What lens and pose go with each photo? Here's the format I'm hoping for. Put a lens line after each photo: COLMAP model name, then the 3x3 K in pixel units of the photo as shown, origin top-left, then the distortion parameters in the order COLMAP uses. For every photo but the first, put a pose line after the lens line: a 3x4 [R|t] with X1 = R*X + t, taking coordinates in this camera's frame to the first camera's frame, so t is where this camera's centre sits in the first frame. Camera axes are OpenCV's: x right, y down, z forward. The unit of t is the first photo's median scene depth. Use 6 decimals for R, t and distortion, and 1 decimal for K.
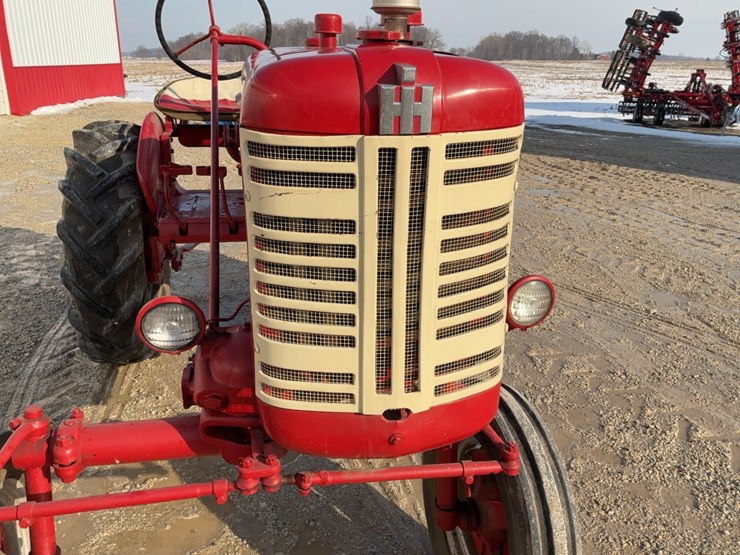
lens RADIAL K [[610.3, 0, 375.7], [0, 610.3, 280.2], [0, 0, 1]] dist [0.042999, -0.092612]
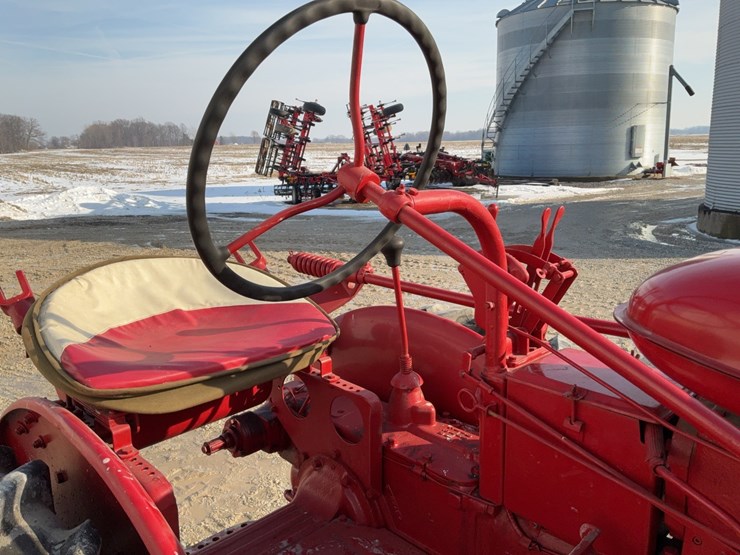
lens RADIAL K [[610.3, 0, 370.8], [0, 610.3, 276.4], [0, 0, 1]] dist [0.042999, -0.092612]
pose [[0.830299, -0.144764, 0.538189, -0.133167], [0.215160, 0.974072, -0.069932, -0.081622], [-0.514111, 0.173862, 0.839918, 0.174316]]
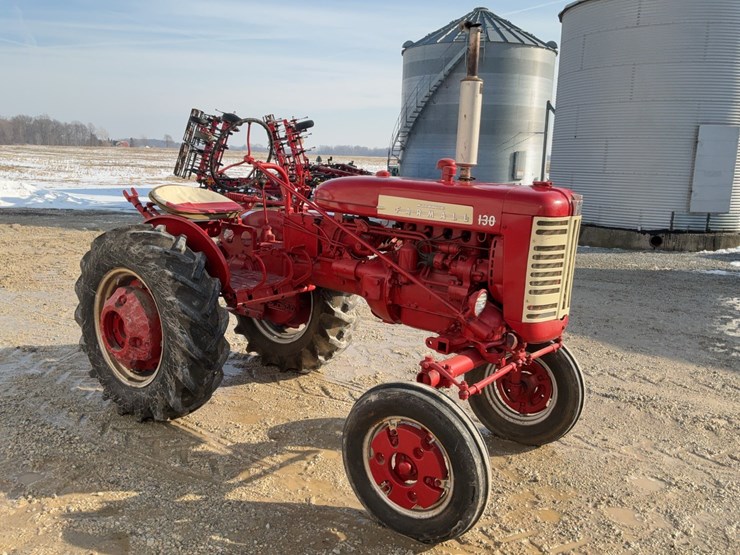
lens RADIAL K [[610.3, 0, 376.0], [0, 610.3, 281.8], [0, 0, 1]] dist [0.042999, -0.092612]
pose [[0.745866, -0.118162, 0.655532, -0.276967], [0.200618, 0.978293, -0.051922, 0.004849], [-0.635167, 0.170239, 0.753380, -0.063451]]
